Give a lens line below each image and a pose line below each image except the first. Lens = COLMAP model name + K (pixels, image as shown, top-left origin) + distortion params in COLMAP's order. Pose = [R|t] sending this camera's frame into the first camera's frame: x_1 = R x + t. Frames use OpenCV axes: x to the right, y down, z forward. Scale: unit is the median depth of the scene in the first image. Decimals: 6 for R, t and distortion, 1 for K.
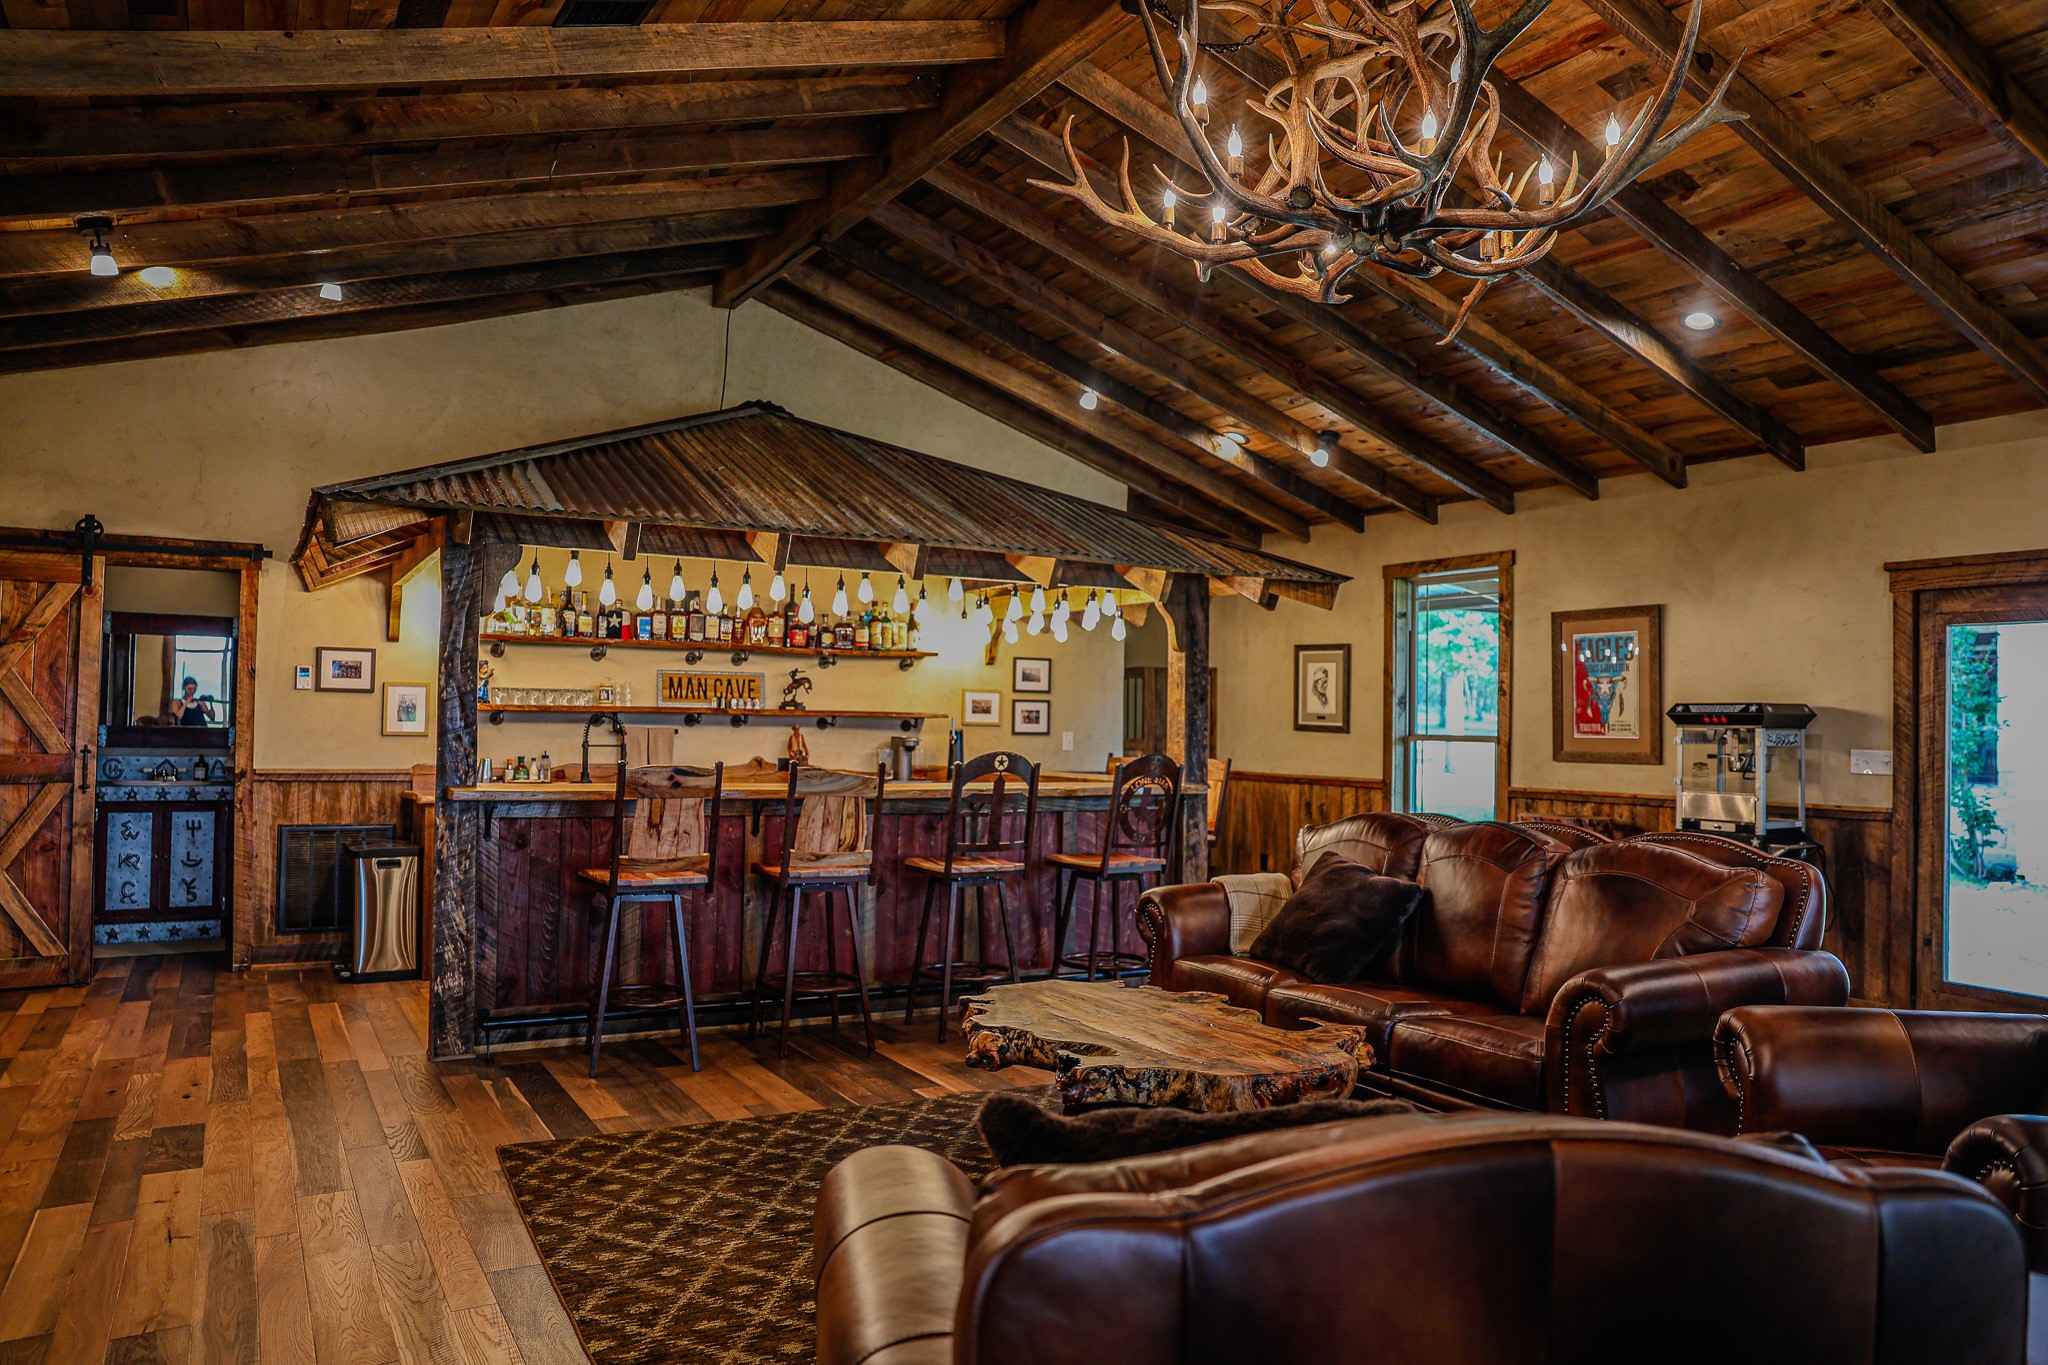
lens RADIAL K [[1410.9, 0, 1024.7], [0, 1410.9, 680.7], [0, 0, 1]] dist [-0.104052, 0.078429]
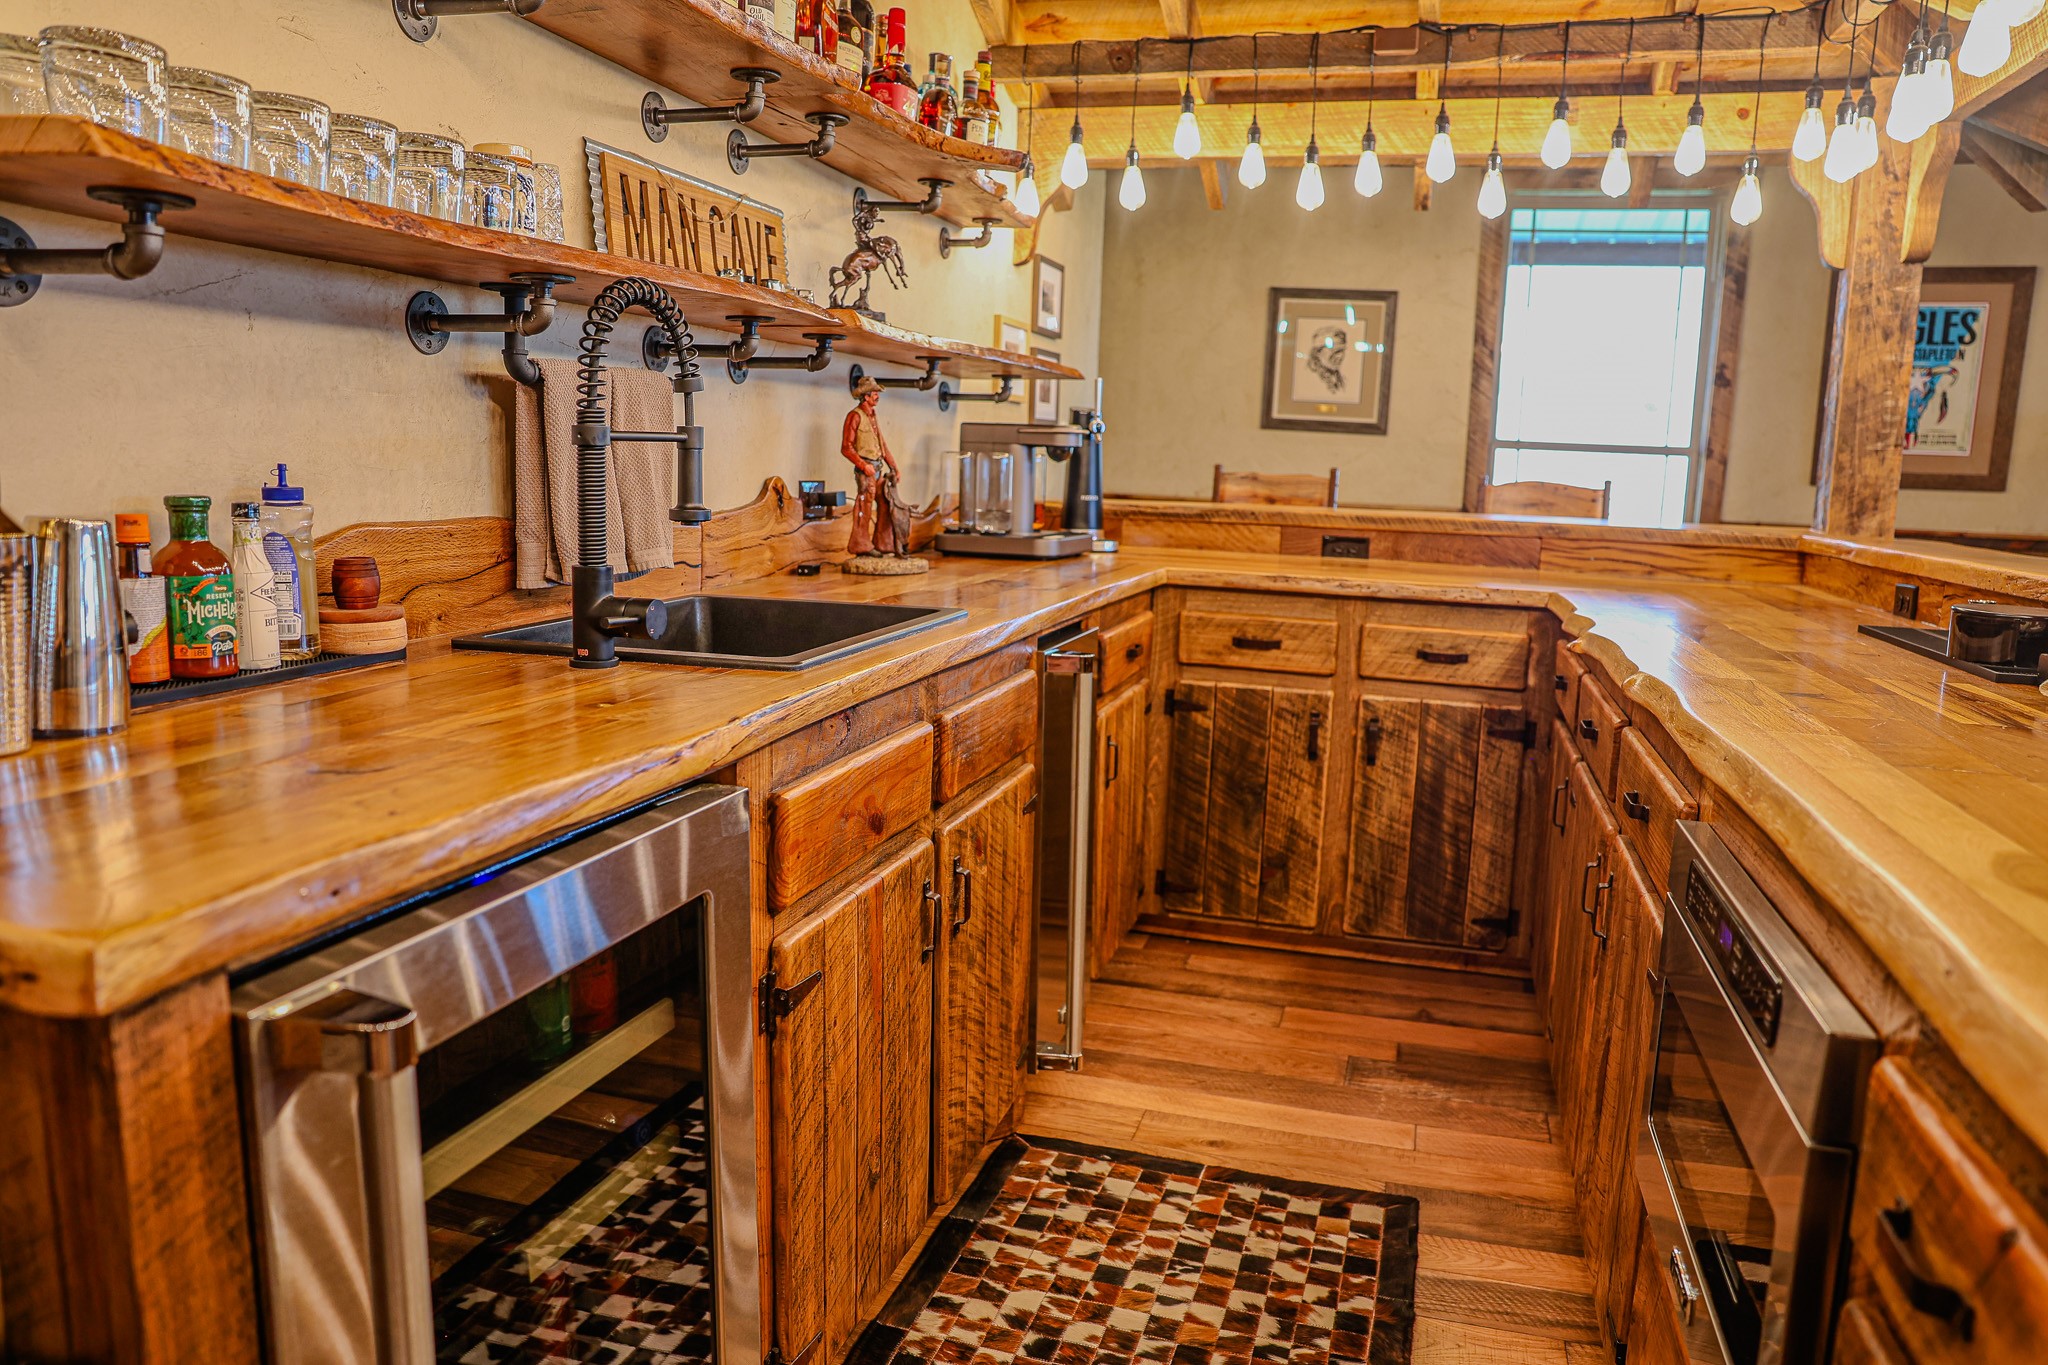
lens RADIAL K [[1410.9, 0, 1043.8], [0, 1410.9, 682.2], [0, 0, 1]] dist [-0.104052, 0.078429]
pose [[0.702154, -0.108278, 0.703744, -0.355258], [-0.039286, 0.980973, 0.190129, 0.034742], [-0.710941, -0.161147, 0.684540, 0.693072]]
